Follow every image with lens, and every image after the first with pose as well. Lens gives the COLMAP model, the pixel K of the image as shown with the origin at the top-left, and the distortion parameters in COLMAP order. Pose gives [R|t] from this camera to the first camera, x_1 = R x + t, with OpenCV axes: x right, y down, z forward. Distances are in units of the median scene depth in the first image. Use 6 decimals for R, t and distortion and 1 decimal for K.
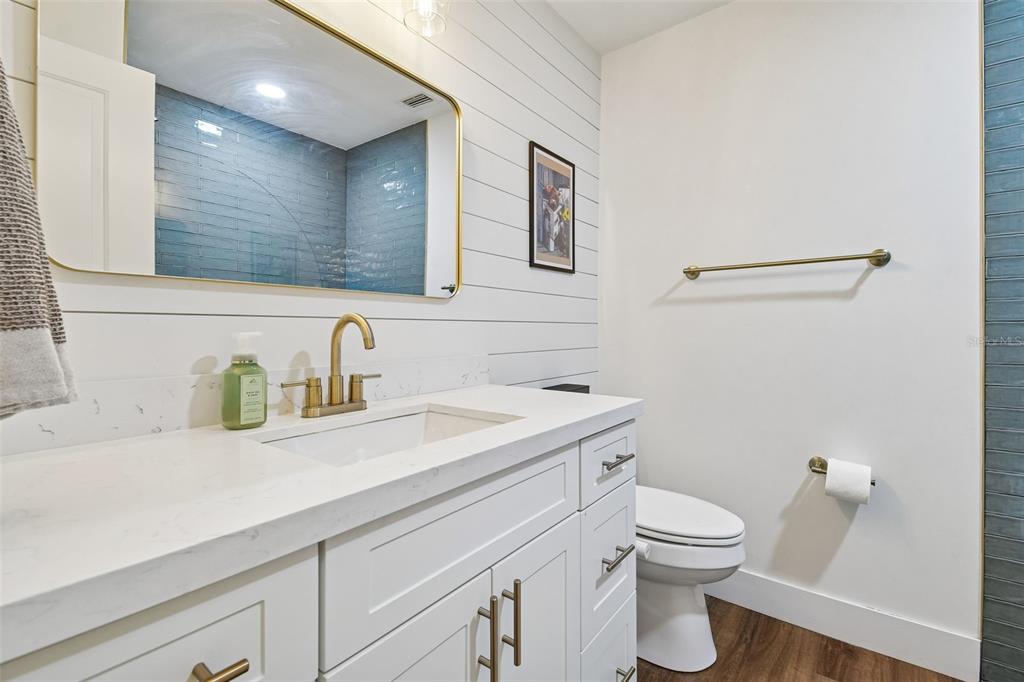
lens RADIAL K [[451.4, 0, 514.6], [0, 451.4, 339.2], [0, 0, 1]] dist [0.020654, -0.003806]
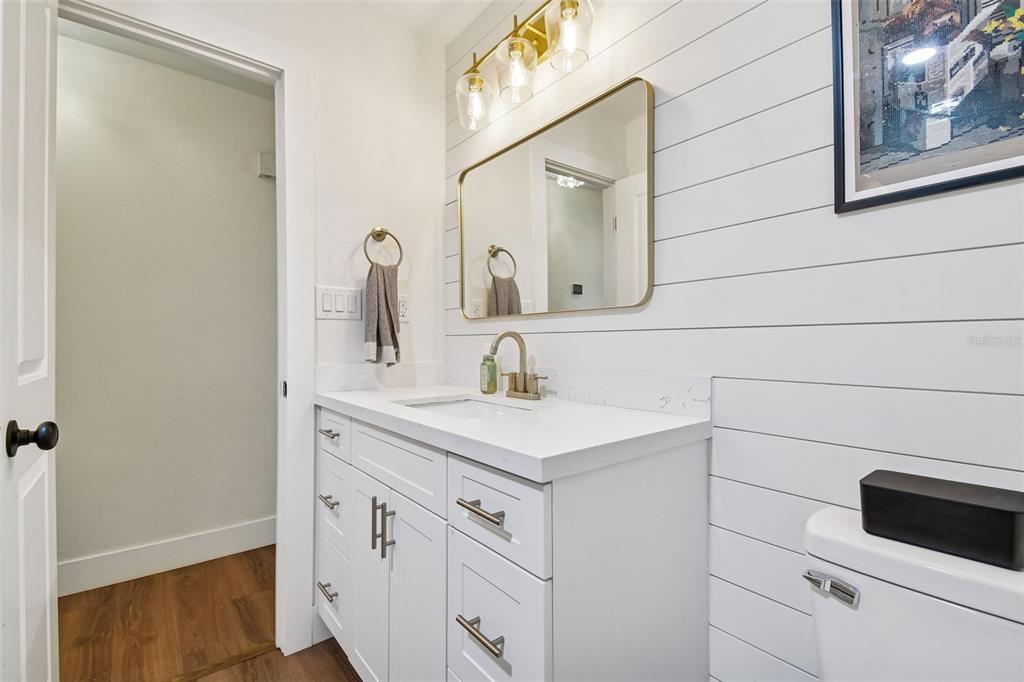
lens RADIAL K [[451.4, 0, 513.3], [0, 451.4, 335.9], [0, 0, 1]] dist [0.020654, -0.003806]
pose [[-0.234566, -0.008496, -0.972063, 0.974188], [-0.011051, 0.999920, -0.006073, -0.026815], [0.972037, 0.009318, -0.234641, 1.227339]]
